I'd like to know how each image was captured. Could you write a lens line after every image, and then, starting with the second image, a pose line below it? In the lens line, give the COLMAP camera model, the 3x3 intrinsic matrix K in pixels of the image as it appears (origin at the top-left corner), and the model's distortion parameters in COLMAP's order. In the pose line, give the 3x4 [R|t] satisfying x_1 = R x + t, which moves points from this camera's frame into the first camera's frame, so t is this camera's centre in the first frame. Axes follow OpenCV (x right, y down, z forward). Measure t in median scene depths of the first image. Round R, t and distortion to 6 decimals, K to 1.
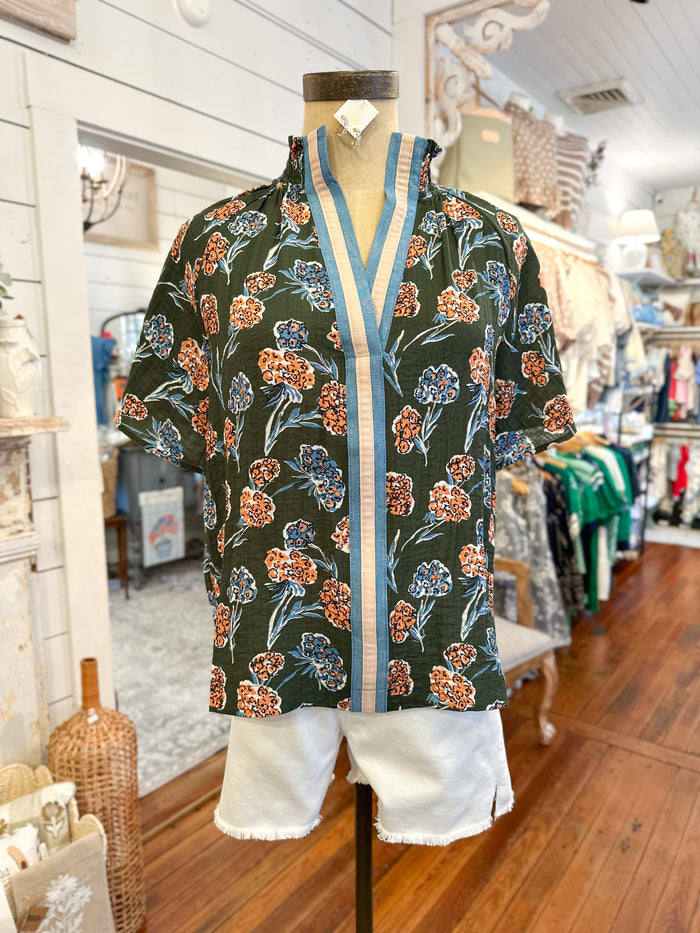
lens RADIAL K [[670.9, 0, 351.8], [0, 670.9, 471.3], [0, 0, 1]] dist [-0.003293, -0.015475]
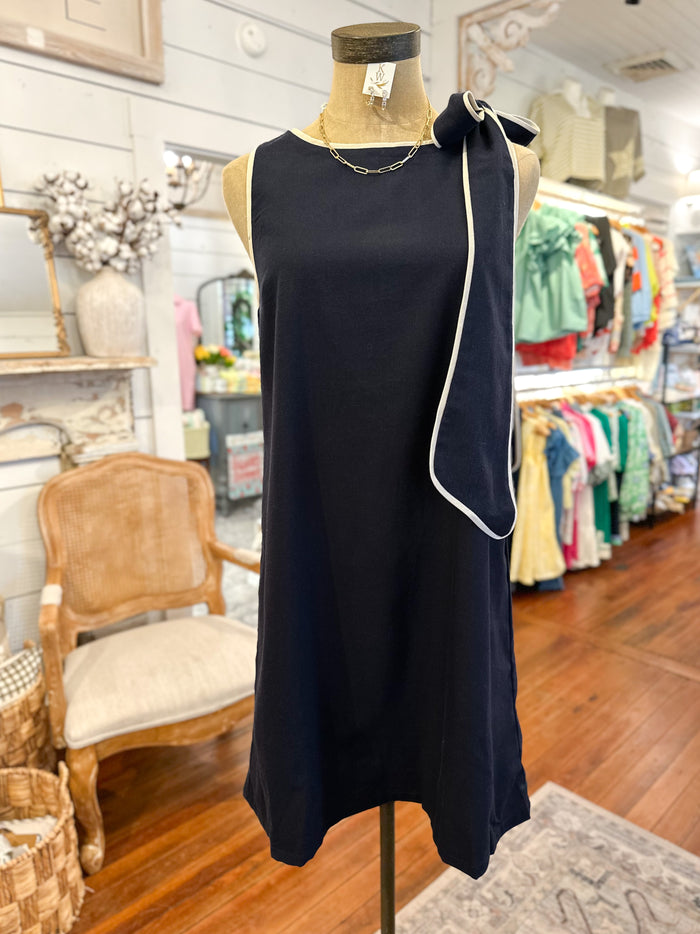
lens RADIAL K [[687.6, 0, 351.9], [0, 687.6, 472.9], [0, 0, 1]] dist [-0.006215, -0.007047]
pose [[0.987909, 0.031210, -0.151858, 0.115608], [-0.023100, 0.998226, 0.054880, 0.039455], [0.153301, -0.050709, 0.986878, -0.209174]]
